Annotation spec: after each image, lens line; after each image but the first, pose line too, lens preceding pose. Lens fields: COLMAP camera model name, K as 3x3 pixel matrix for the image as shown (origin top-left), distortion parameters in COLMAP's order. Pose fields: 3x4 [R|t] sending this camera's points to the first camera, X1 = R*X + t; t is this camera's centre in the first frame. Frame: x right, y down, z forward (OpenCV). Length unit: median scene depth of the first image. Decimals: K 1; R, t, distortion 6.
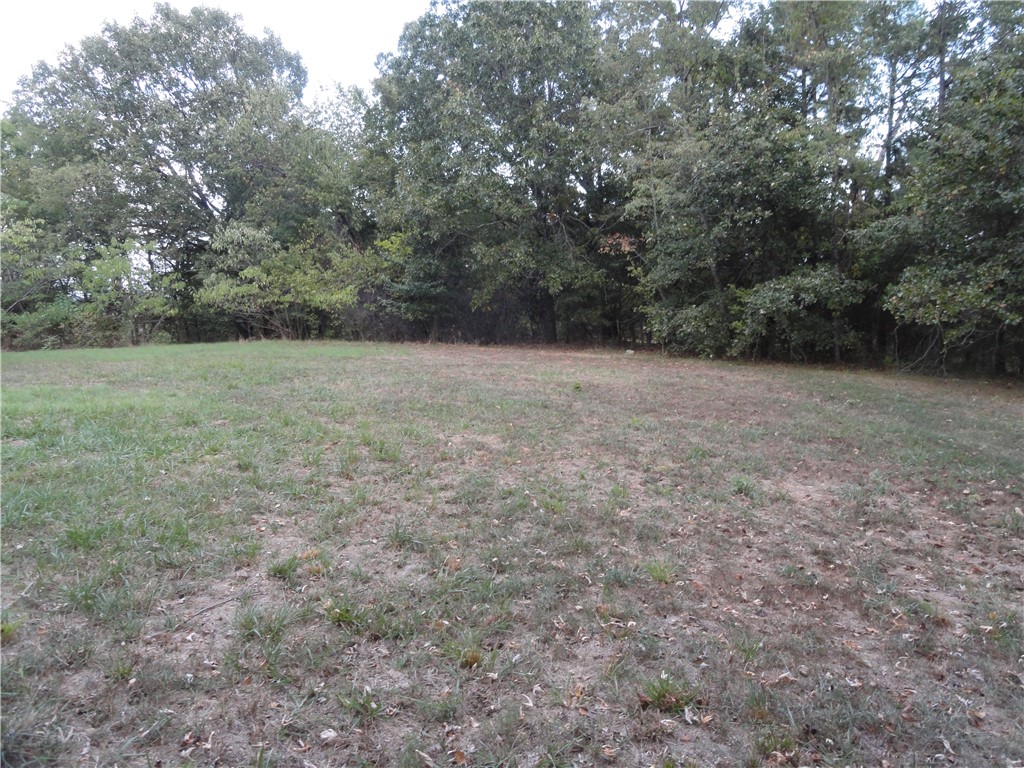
lens RADIAL K [[719.2, 0, 516.8], [0, 719.2, 382.3], [0, 0, 1]] dist [0.002186, 0.002819]
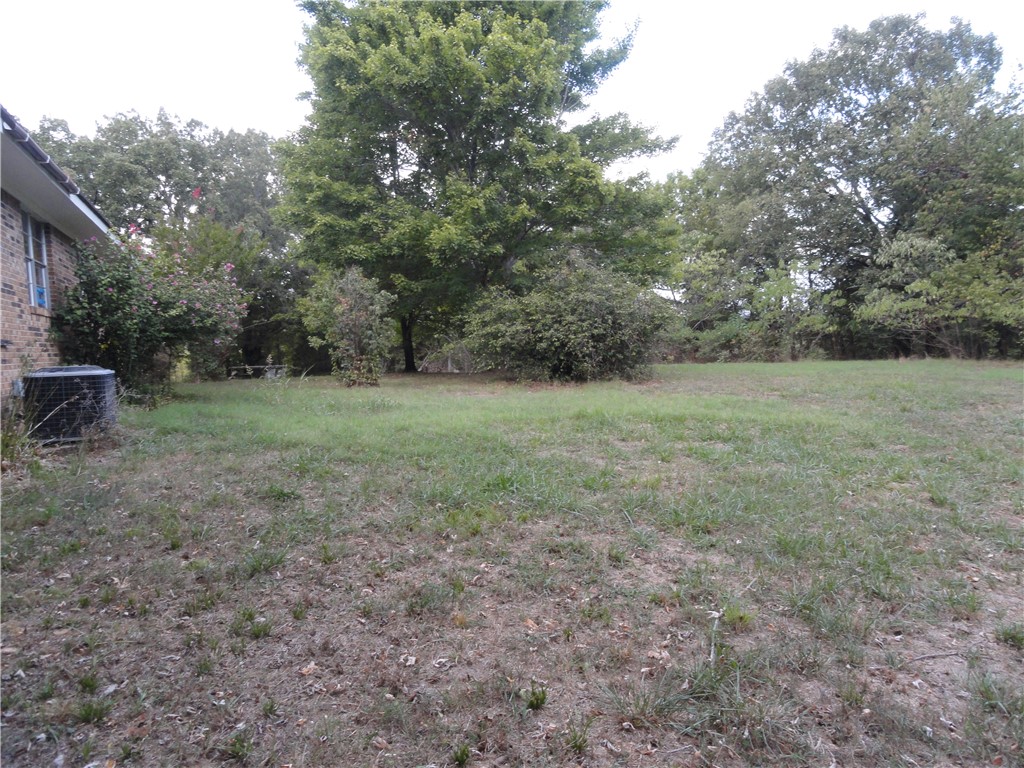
lens RADIAL K [[719.2, 0, 508.9], [0, 719.2, 378.2], [0, 0, 1]] dist [0.002186, 0.002819]
pose [[0.656945, 0.045542, -0.752562, -0.012712], [-0.066258, 0.997799, 0.002543, -0.001194], [0.751021, 0.048193, 0.658517, -0.004358]]
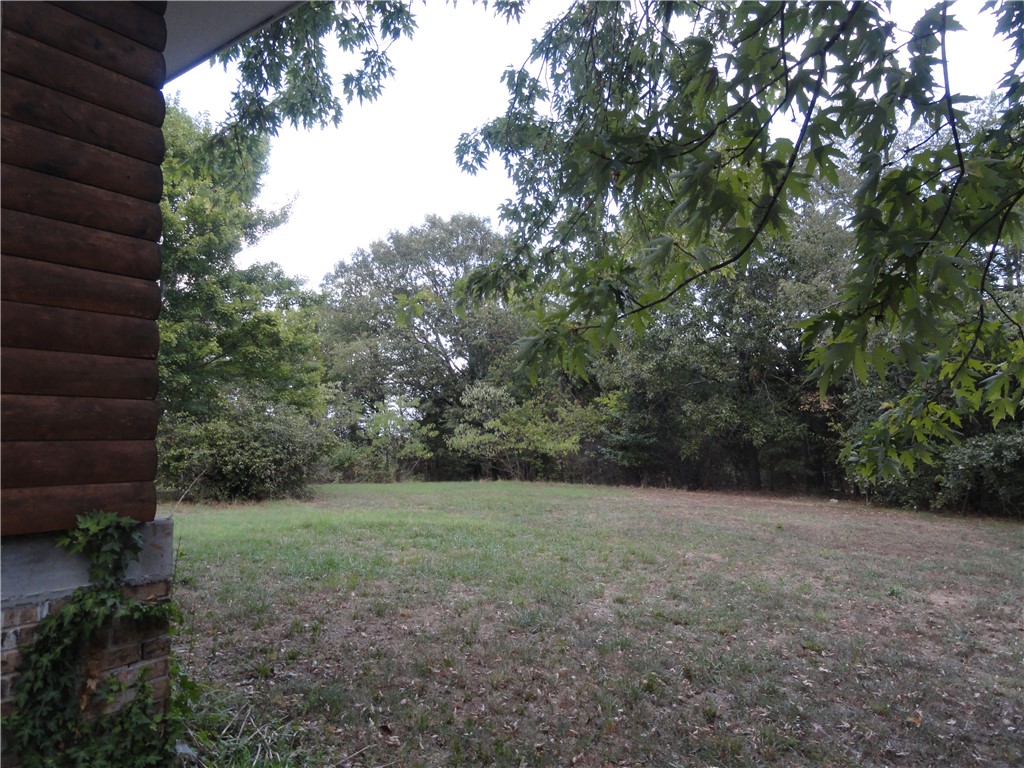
lens RADIAL K [[719.2, 0, 509.7], [0, 719.2, 382.1], [0, 0, 1]] dist [0.002186, 0.002819]
pose [[0.961194, -0.010768, -0.275661, -0.008169], [-0.043655, 0.980711, -0.190528, 0.008409], [0.272396, 0.195168, 0.942184, -0.155197]]
